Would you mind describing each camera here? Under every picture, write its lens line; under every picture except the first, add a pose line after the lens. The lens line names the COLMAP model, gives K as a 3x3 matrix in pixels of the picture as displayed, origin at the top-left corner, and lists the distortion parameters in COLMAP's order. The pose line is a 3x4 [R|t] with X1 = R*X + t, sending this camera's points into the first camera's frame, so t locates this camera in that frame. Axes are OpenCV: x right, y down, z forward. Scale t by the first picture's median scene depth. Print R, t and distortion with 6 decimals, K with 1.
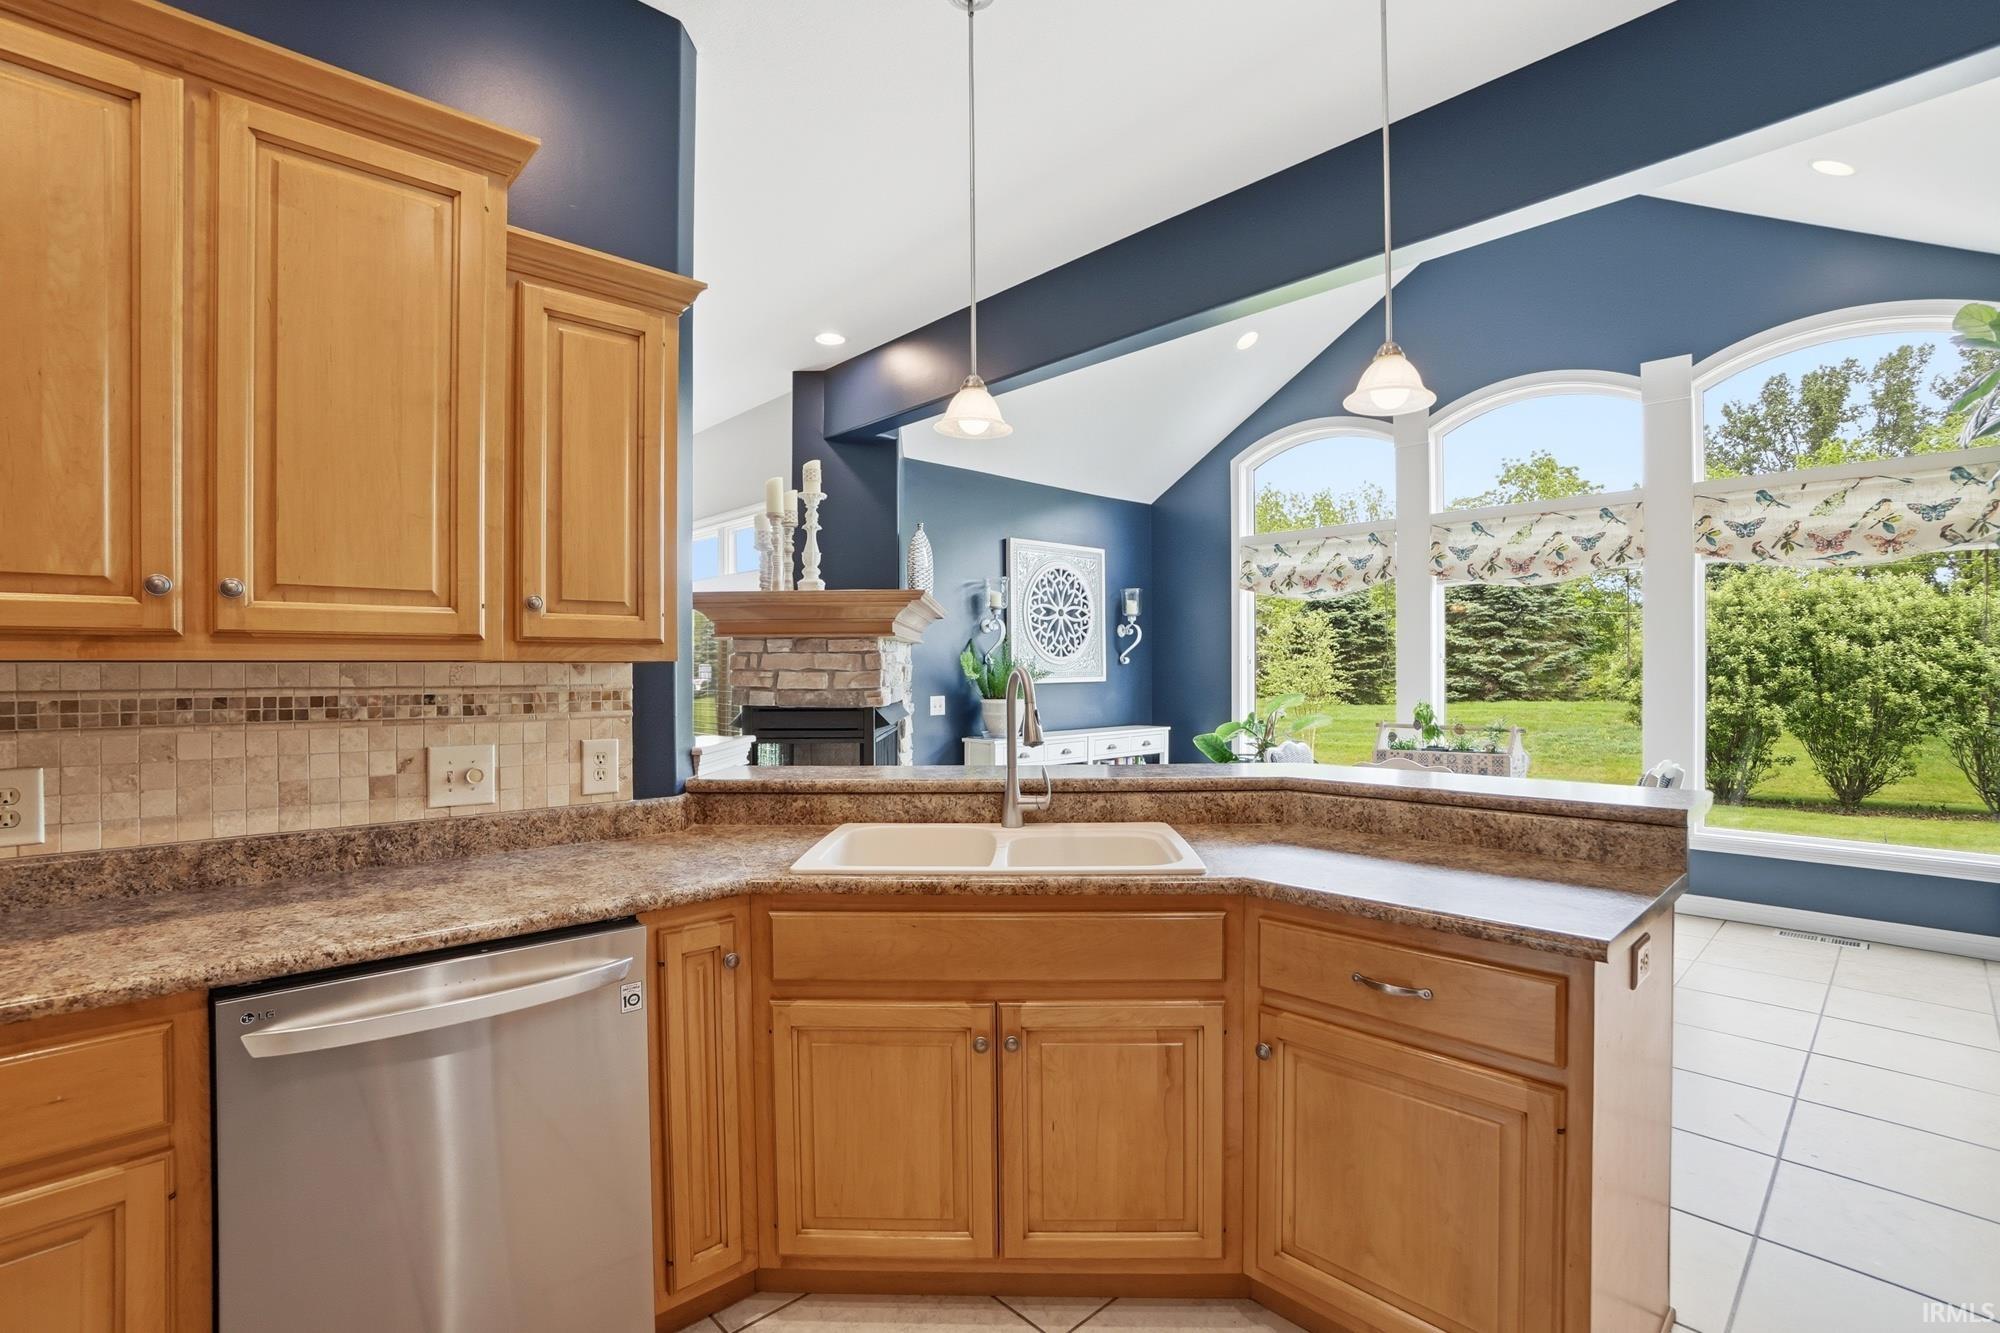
lens RADIAL K [[915.2, 0, 1006.4], [0, 915.2, 657.6], [0, 0, 1]] dist [-0.059358, 0.023858]
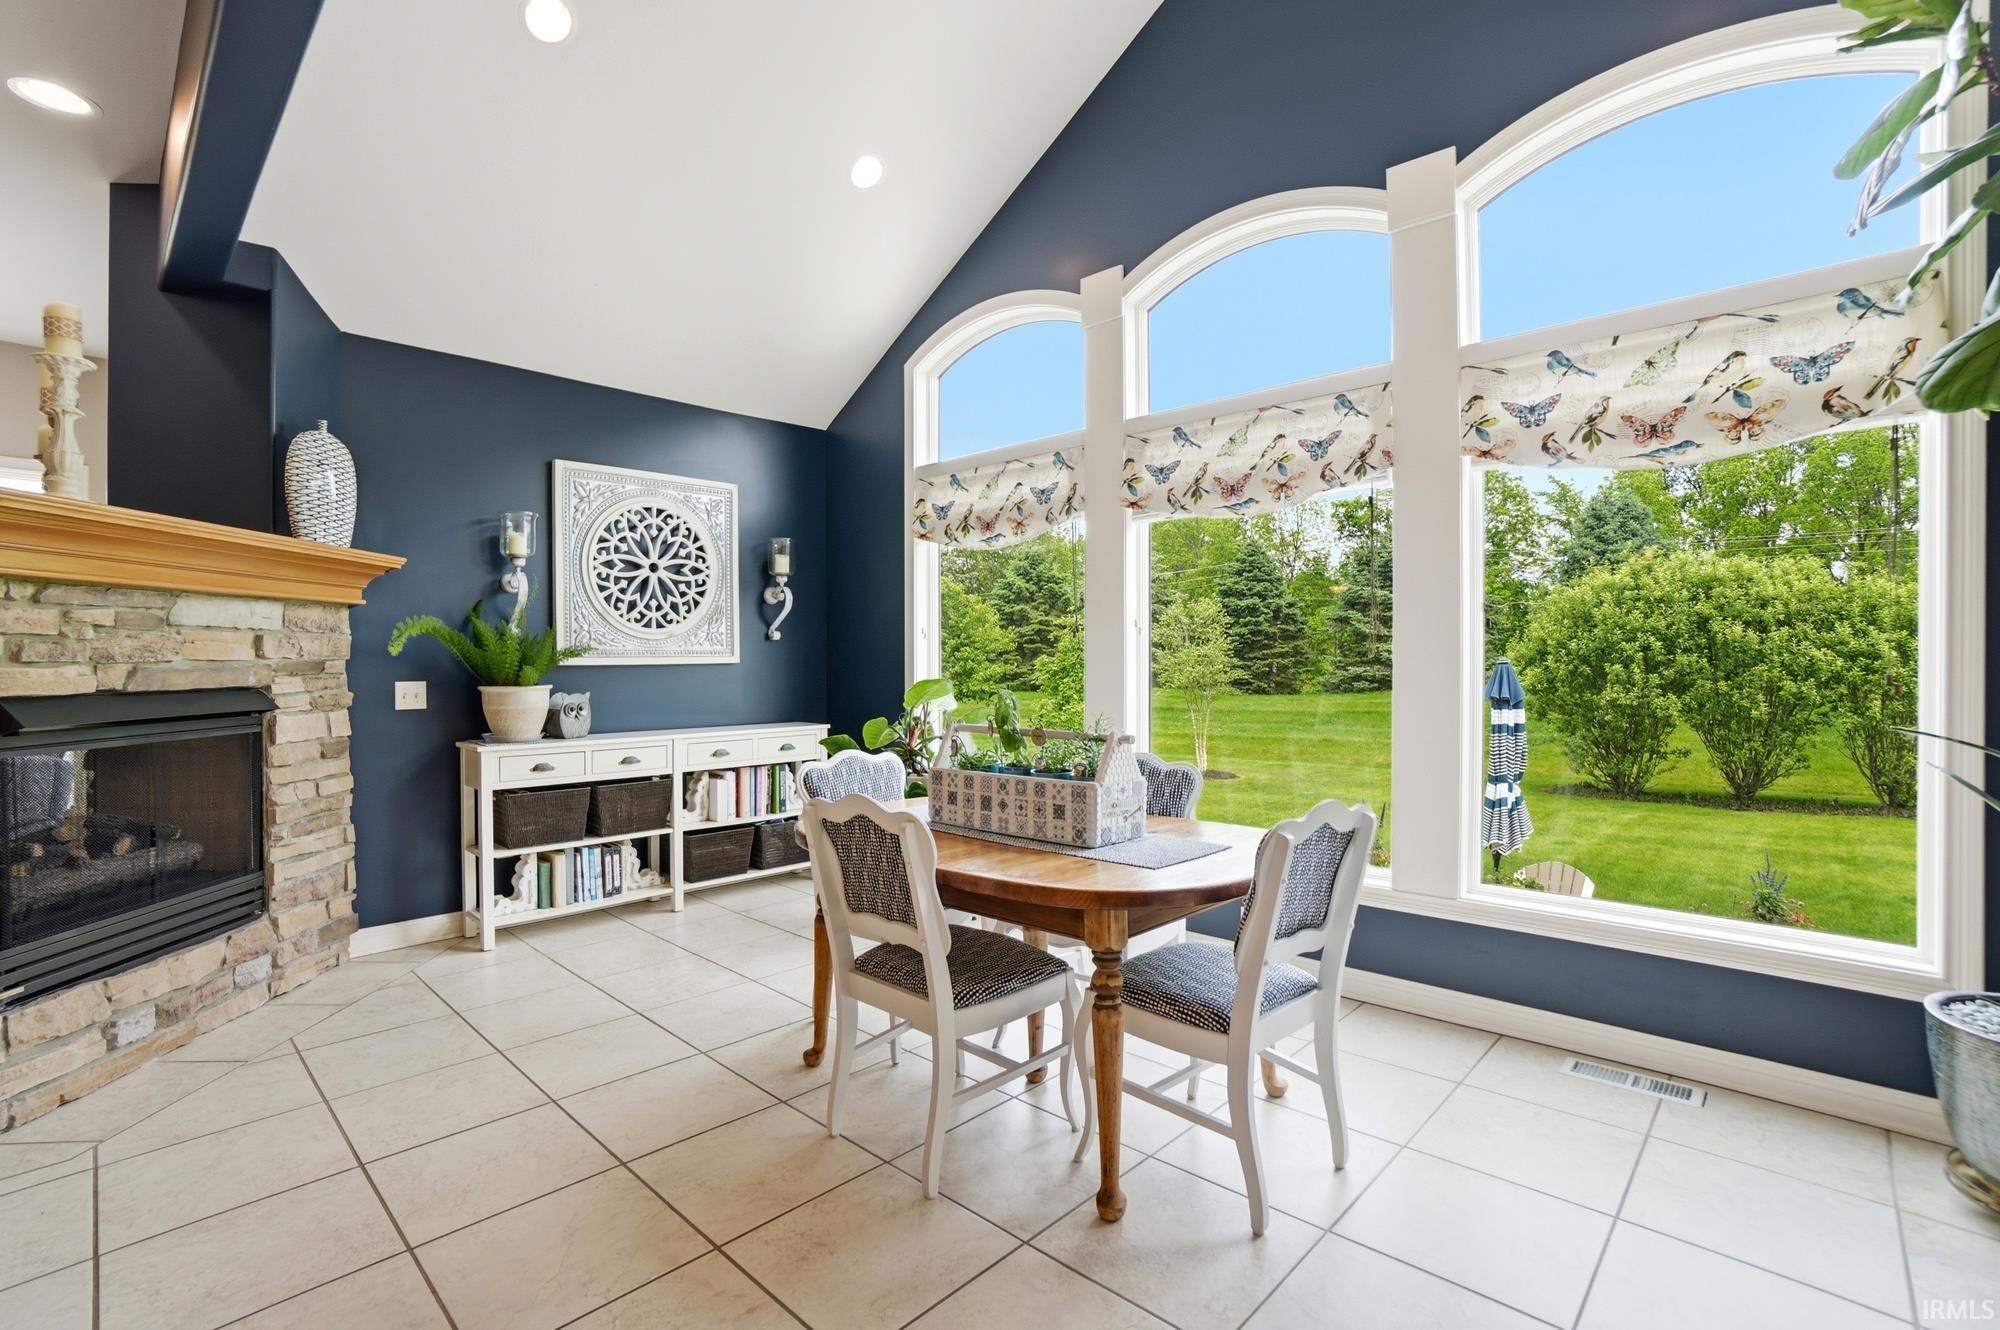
lens RADIAL K [[899.5, 0, 1004.8], [0, 899.5, 653.8], [0, 0, 1]] dist [-0.062817, 0.023562]
pose [[0.998827, 0.000870, 0.048419, 0.296228], [-0.001149, 0.999983, 0.005732, 0.014443], [-0.048414, -0.005781, 0.998811, 0.273369]]
